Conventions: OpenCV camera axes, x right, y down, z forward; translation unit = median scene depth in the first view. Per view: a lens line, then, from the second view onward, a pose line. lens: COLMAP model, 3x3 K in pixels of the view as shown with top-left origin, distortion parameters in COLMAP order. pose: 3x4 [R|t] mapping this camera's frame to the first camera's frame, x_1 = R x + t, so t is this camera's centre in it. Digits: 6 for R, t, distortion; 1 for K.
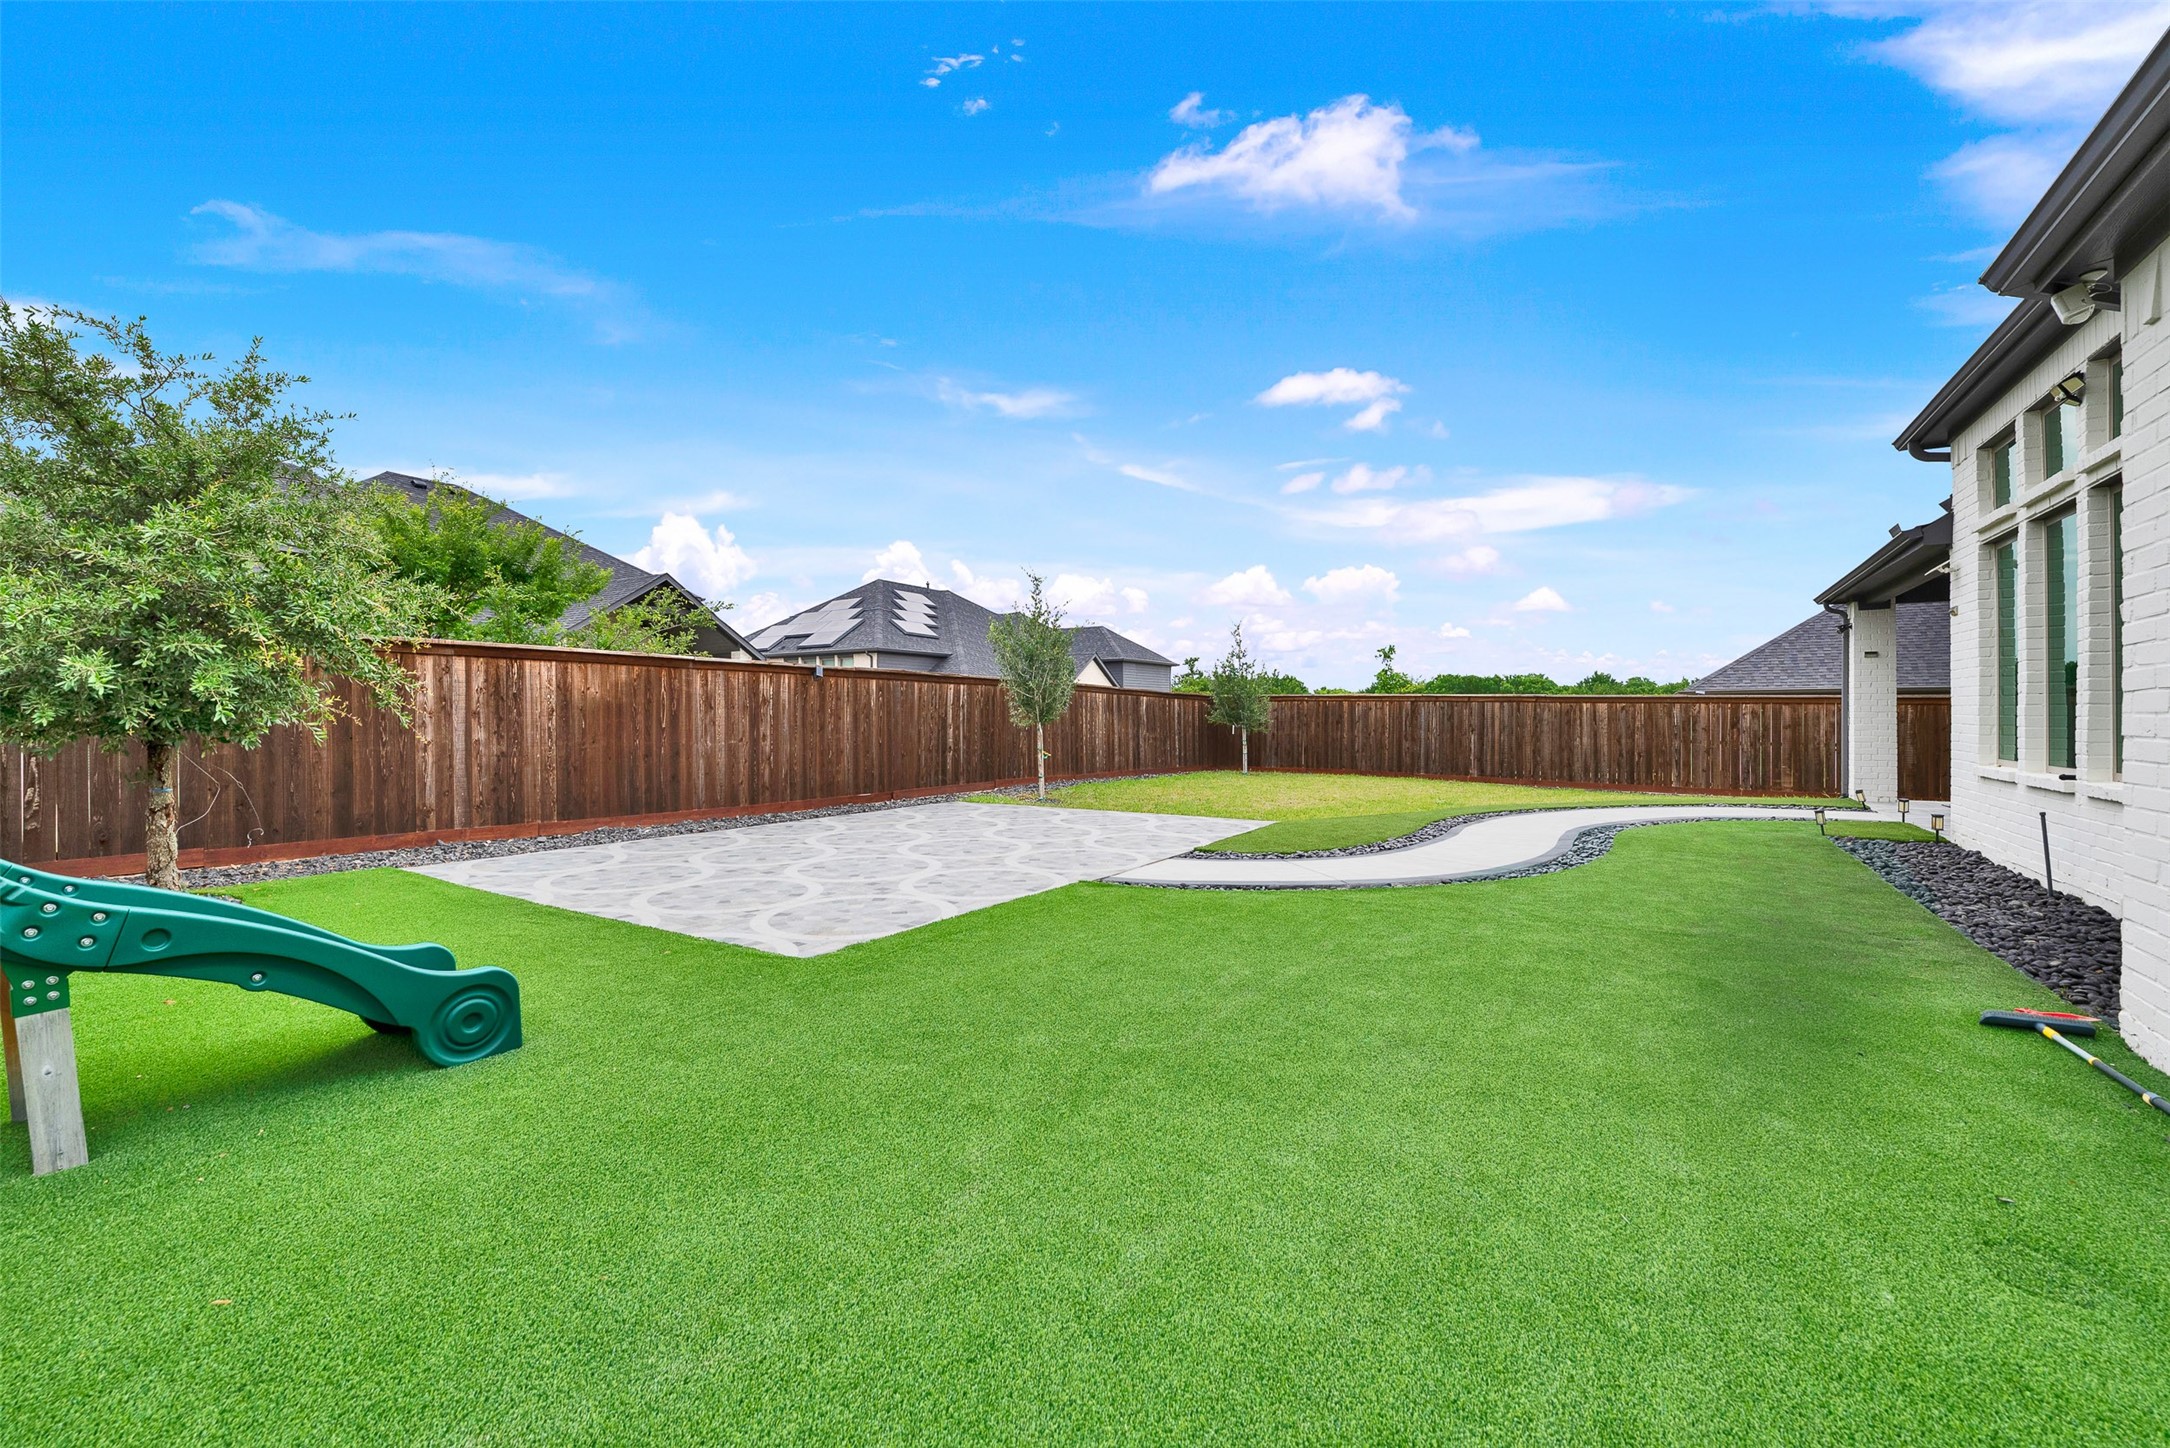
lens RADIAL K [[916.0, 0, 1081.1], [0, 916.0, 728.9], [0, 0, 1]] dist [-0.000396, -0.000011]
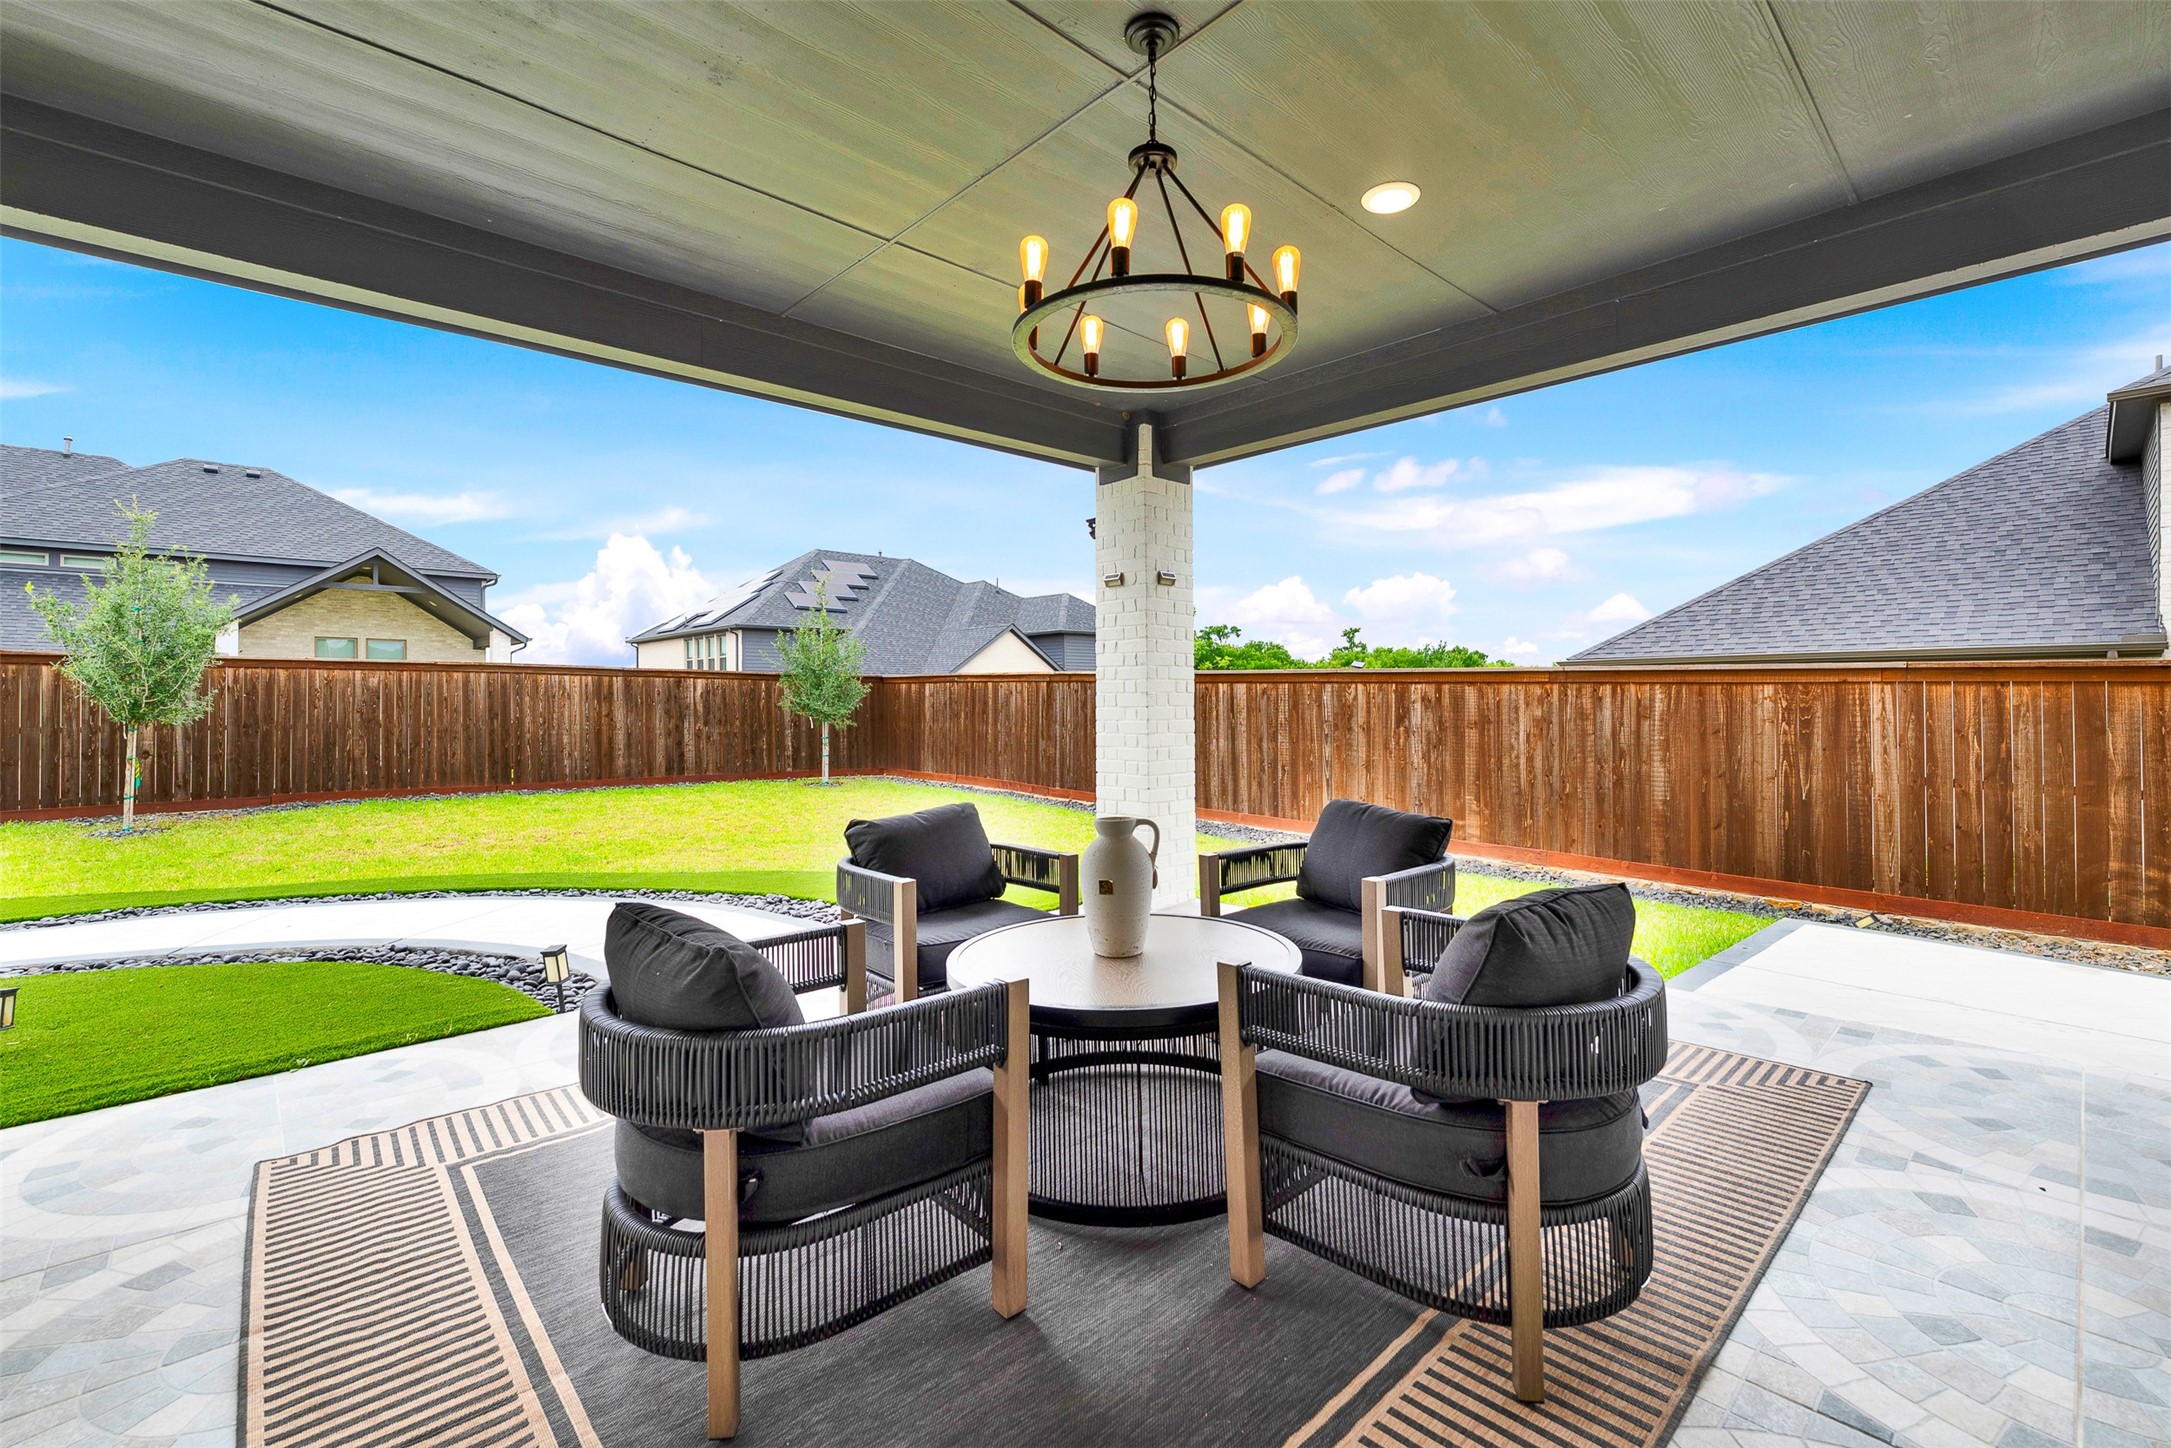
lens RADIAL K [[916.4, 0, 1087.6], [0, 916.4, 707.6], [0, 0, 1]] dist [-0.000396, -0.000011]
pose [[0.964712, -0.001351, -0.263302, 0.599668], [0.001682, 0.999998, 0.001034, -0.012057], [0.263300, -0.001441, 0.964713, 0.346355]]
